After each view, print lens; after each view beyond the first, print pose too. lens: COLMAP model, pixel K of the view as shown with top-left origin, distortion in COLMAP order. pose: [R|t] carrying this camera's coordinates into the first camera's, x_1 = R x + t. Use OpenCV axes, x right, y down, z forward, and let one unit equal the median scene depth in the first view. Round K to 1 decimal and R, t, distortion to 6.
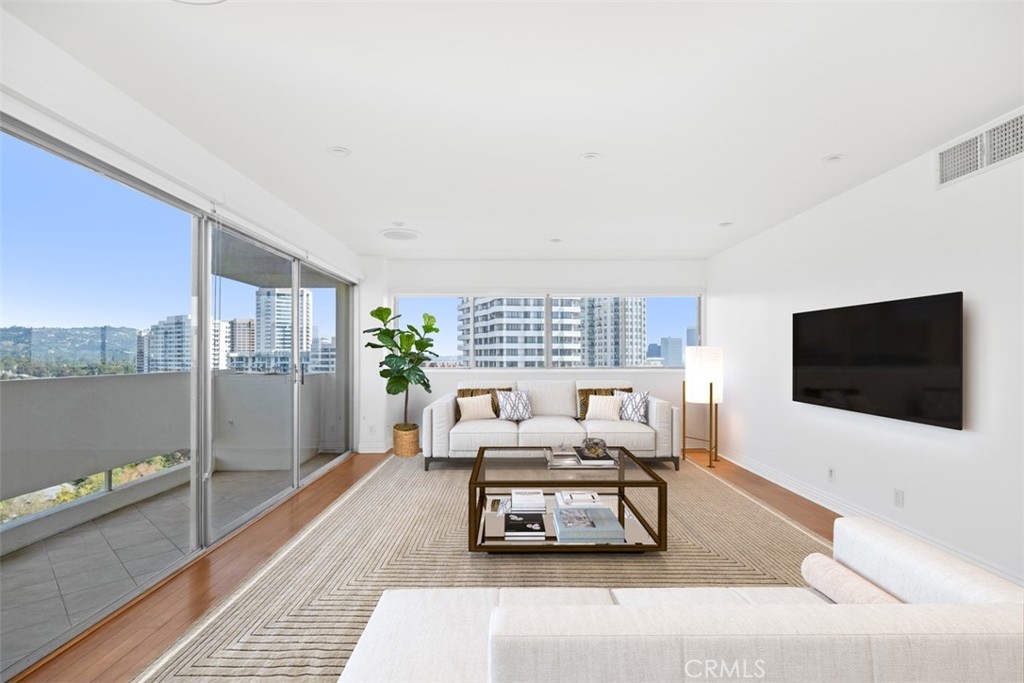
lens RADIAL K [[521.3, 0, 519.1], [0, 521.3, 349.3], [0, 0, 1]] dist [0.000524, 0.000081]
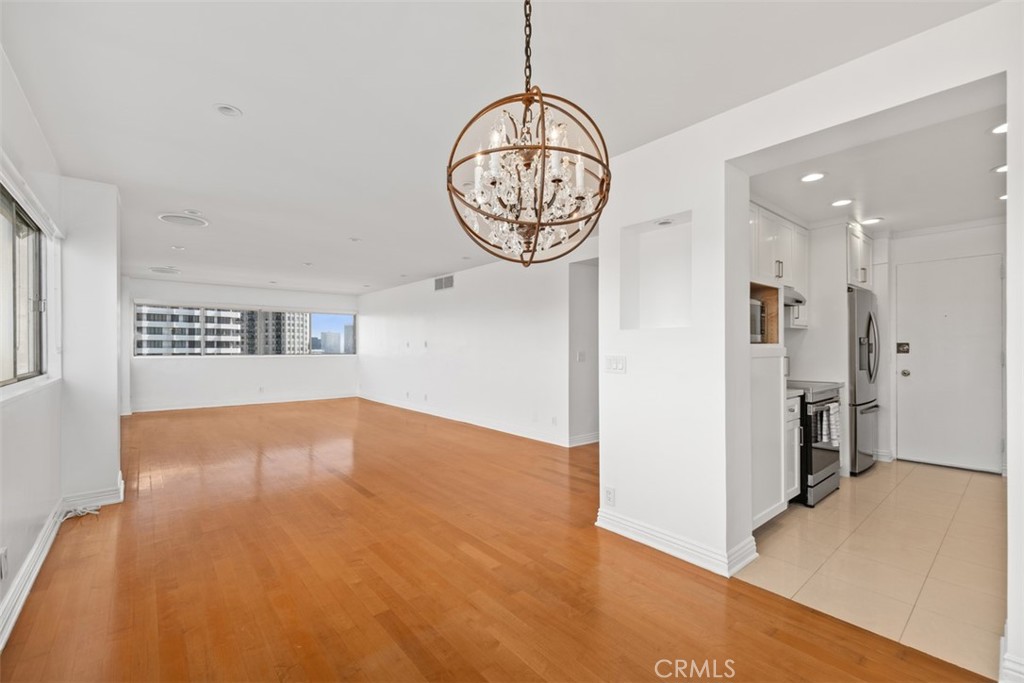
lens RADIAL K [[445.8, 0, 517.8], [0, 445.8, 346.4], [0, 0, 1]] dist [-0.019325, -0.000249]
pose [[0.774476, 0.002326, 0.632599, -0.436454], [-0.007825, 0.999952, 0.005903, -0.010013], [-0.632555, -0.009522, 0.774457, -1.258187]]
